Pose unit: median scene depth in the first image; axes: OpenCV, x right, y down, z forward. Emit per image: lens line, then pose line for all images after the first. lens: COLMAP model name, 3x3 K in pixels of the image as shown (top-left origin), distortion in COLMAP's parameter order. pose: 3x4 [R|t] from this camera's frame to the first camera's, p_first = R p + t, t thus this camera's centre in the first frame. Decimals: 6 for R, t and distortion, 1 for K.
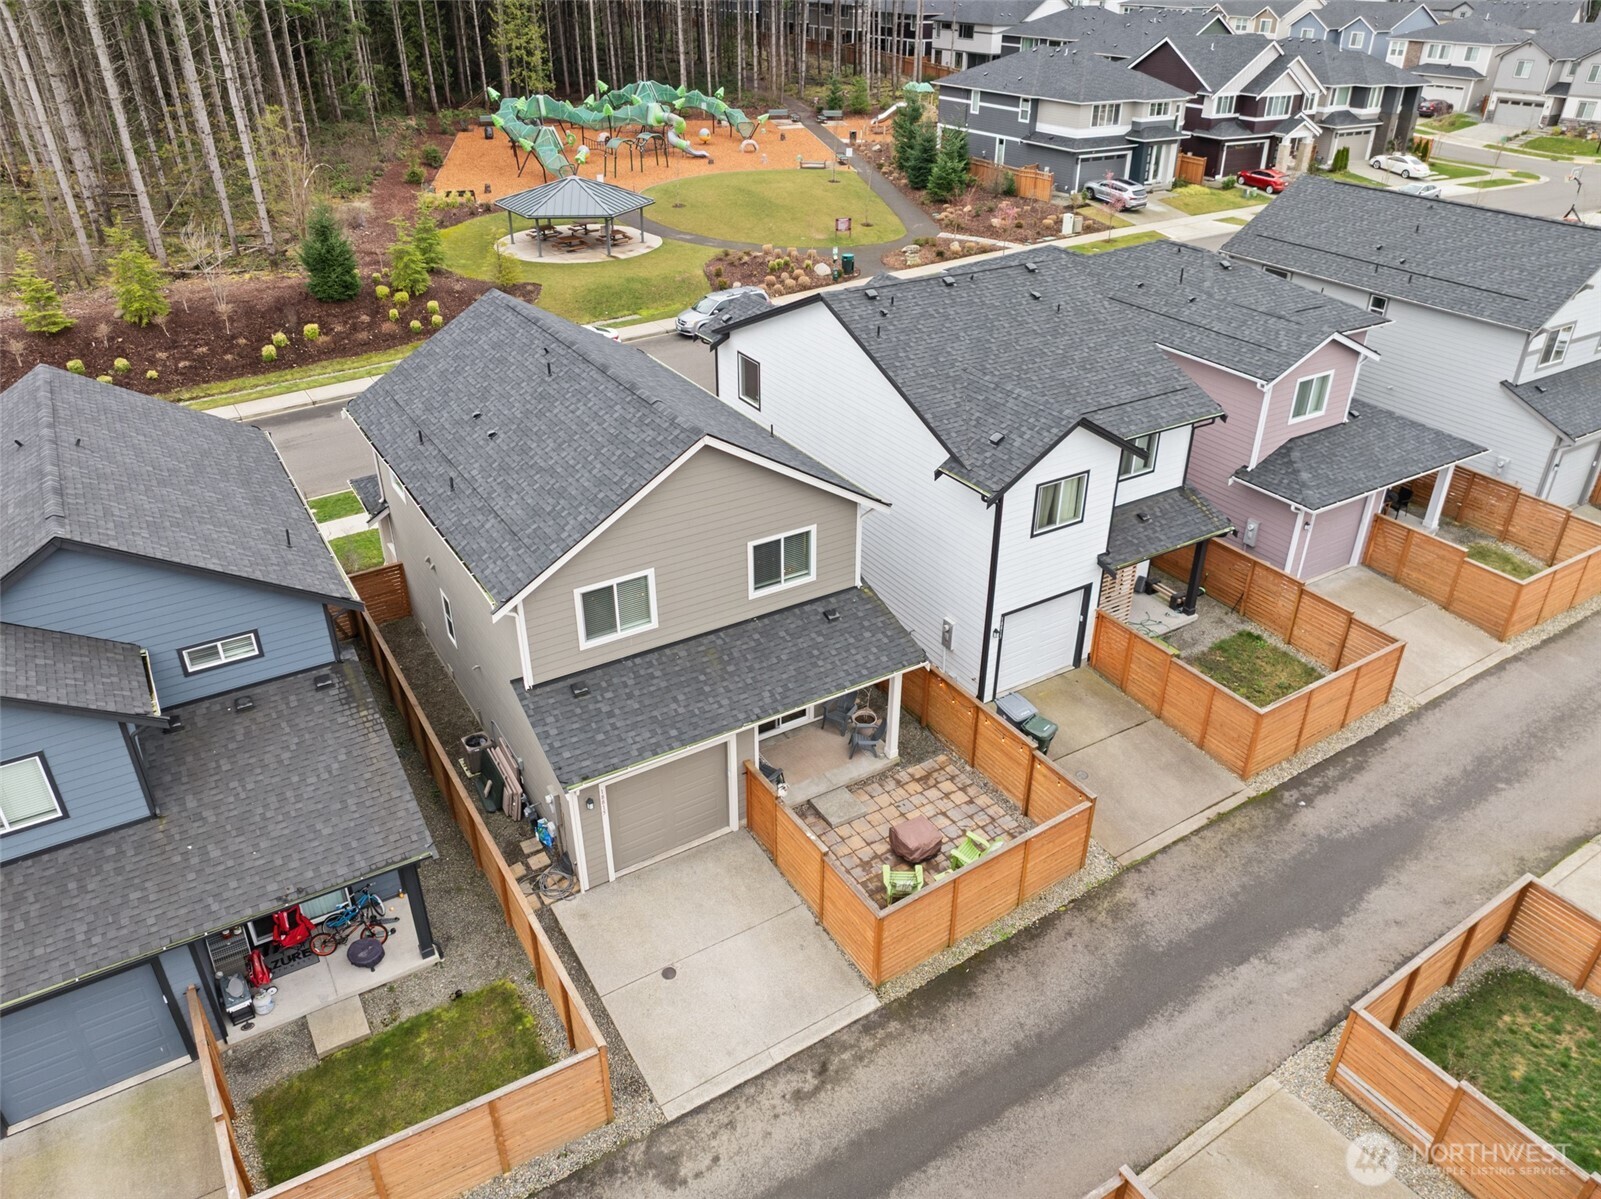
lens RADIAL K [[1131.5, 0, 800.5], [0, 1131.5, 599.5], [0, 0, 1]] dist [-0.039982, -0.002823]
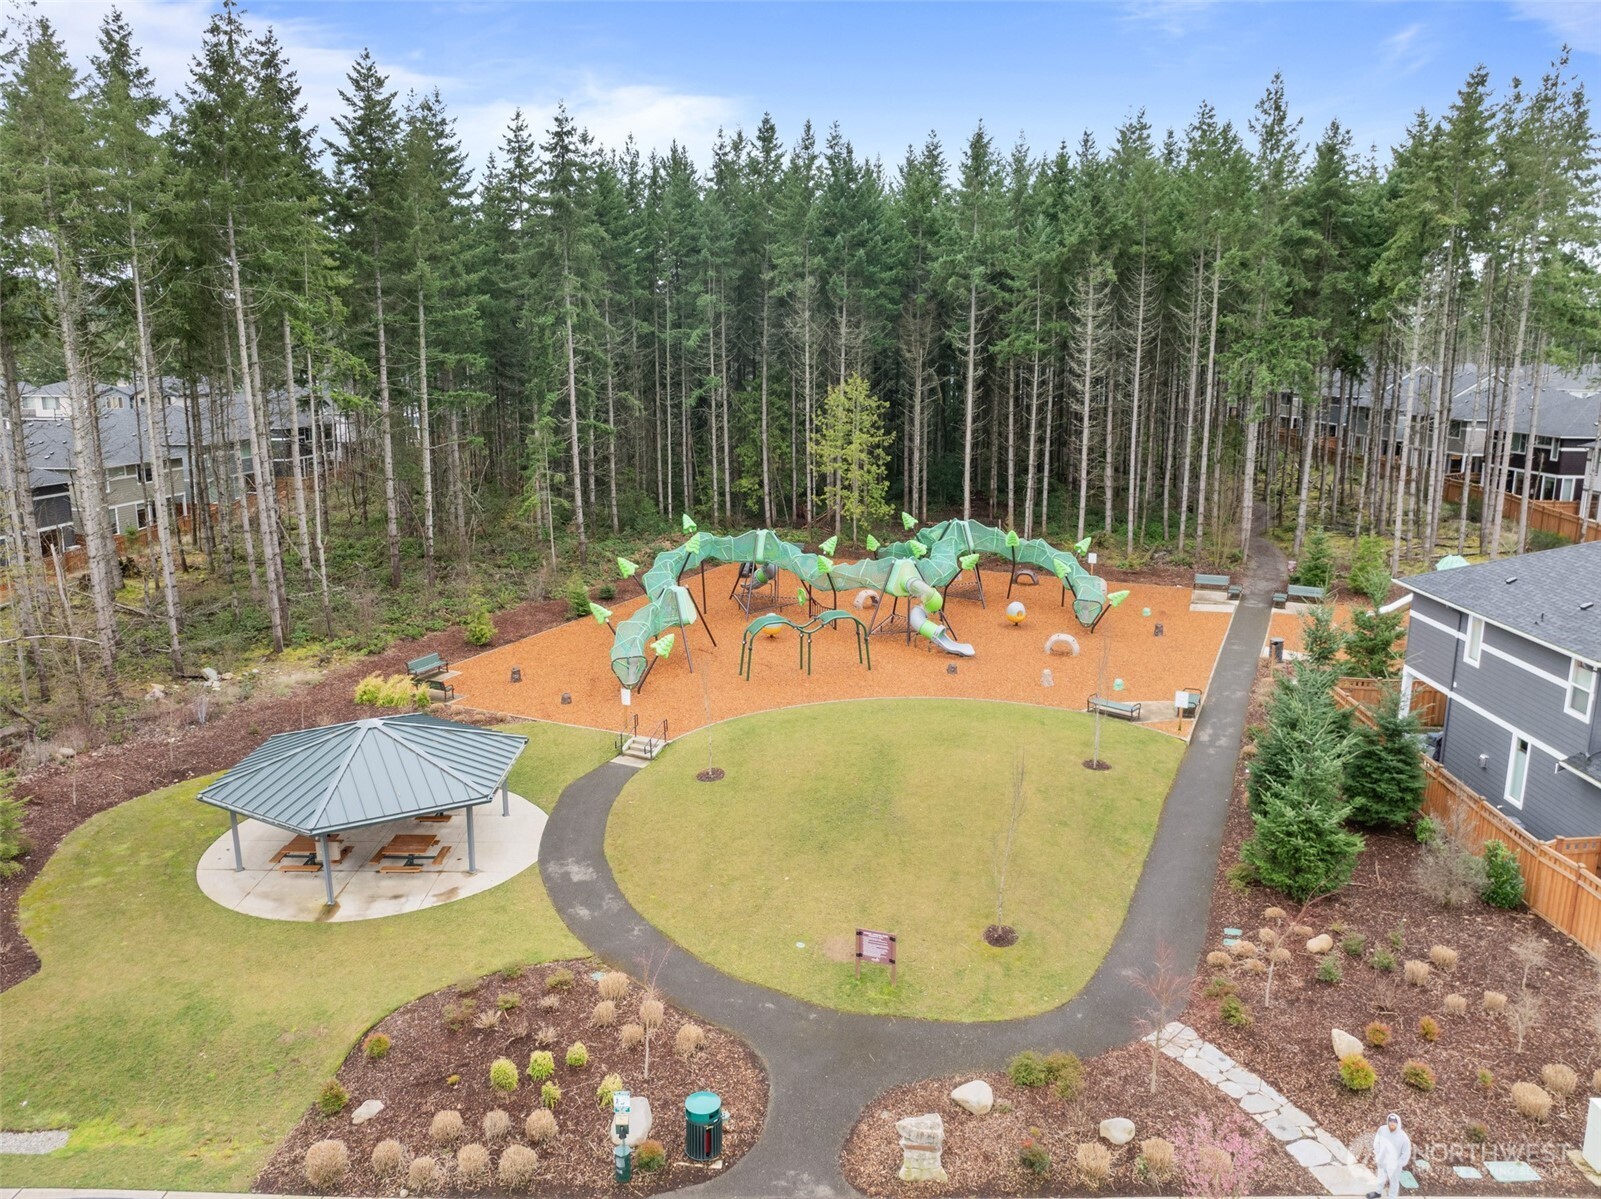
lens RADIAL K [[1131.5, 0, 800.5], [0, 1131.5, 599.5], [0, 0, 1]] dist [-0.039982, -0.002823]
pose [[0.820809, 0.111387, -0.560236, 0.153902], [-0.282630, 0.931523, -0.228879, -0.248153], [0.496379, 0.346206, 0.796084, 0.458848]]
